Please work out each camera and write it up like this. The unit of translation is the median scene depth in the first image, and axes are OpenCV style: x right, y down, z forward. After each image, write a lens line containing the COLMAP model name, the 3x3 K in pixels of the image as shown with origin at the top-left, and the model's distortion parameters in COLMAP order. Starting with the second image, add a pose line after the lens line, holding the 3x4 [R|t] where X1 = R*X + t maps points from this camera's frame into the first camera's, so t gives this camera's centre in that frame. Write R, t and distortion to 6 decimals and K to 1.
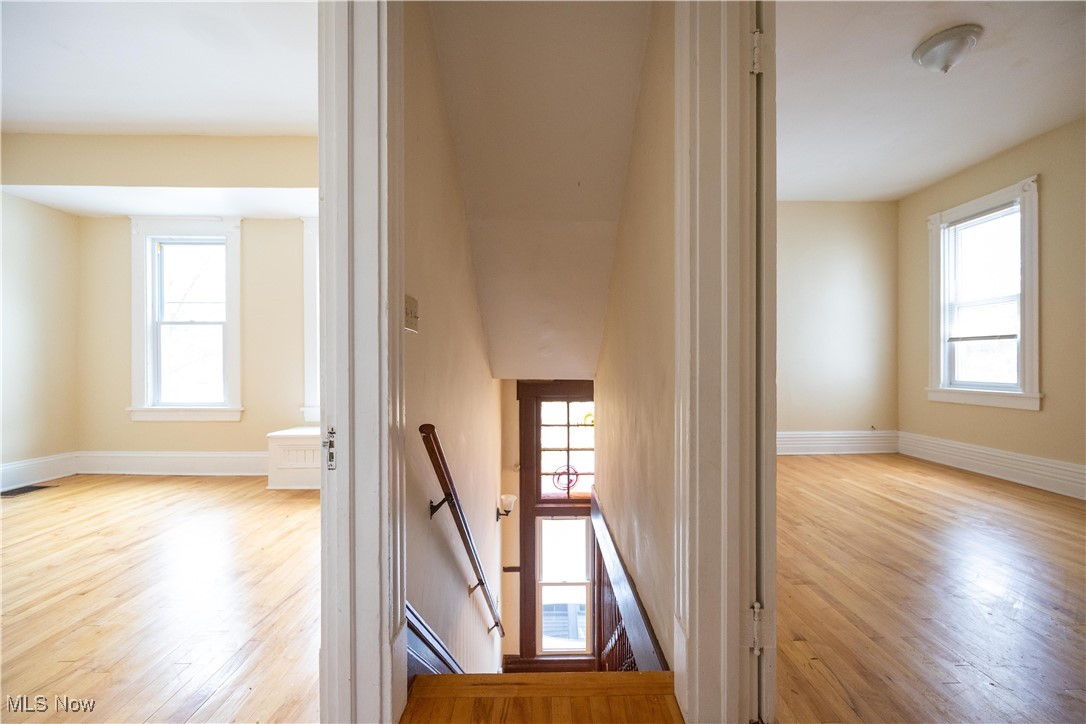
lens RADIAL K [[418.1, 0, 552.4], [0, 418.1, 362.4], [0, 0, 1]] dist [-0.001918, -0.000539]
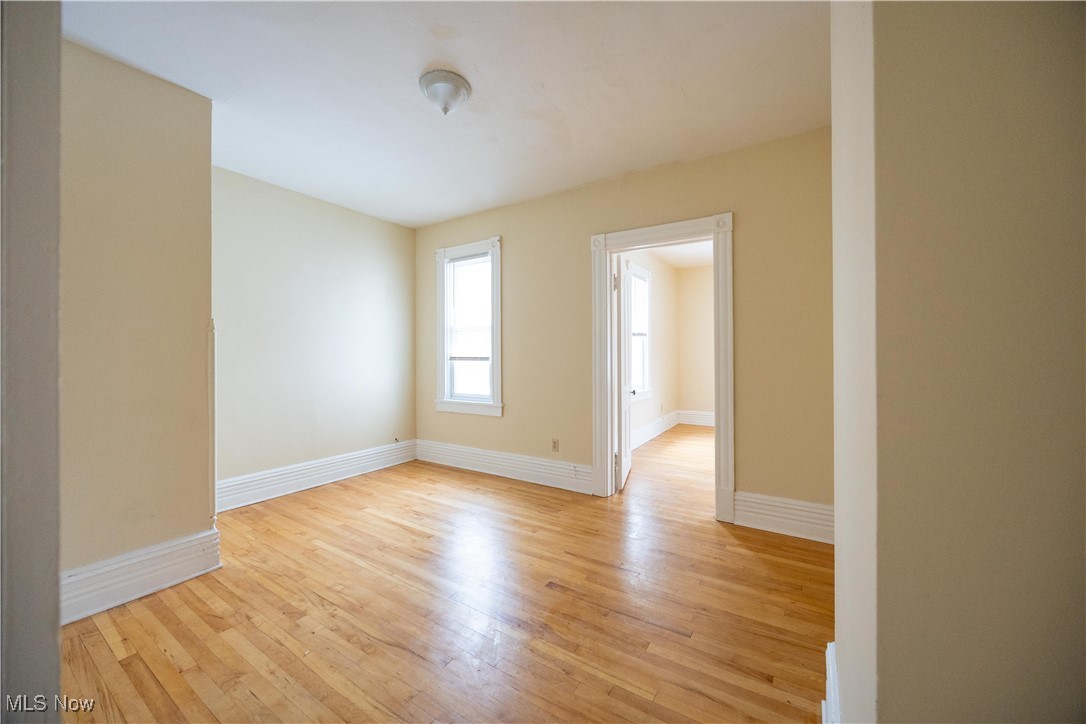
lens RADIAL K [[405.6, 0, 543.0], [0, 405.6, 362.0], [0, 0, 1]] dist [-0.000110, -0.000088]
pose [[0.557113, -0.010016, 0.830376, 0.180319], [0.001545, 0.999938, 0.011024, -0.070200], [-0.830435, -0.004858, 0.557094, 0.178803]]
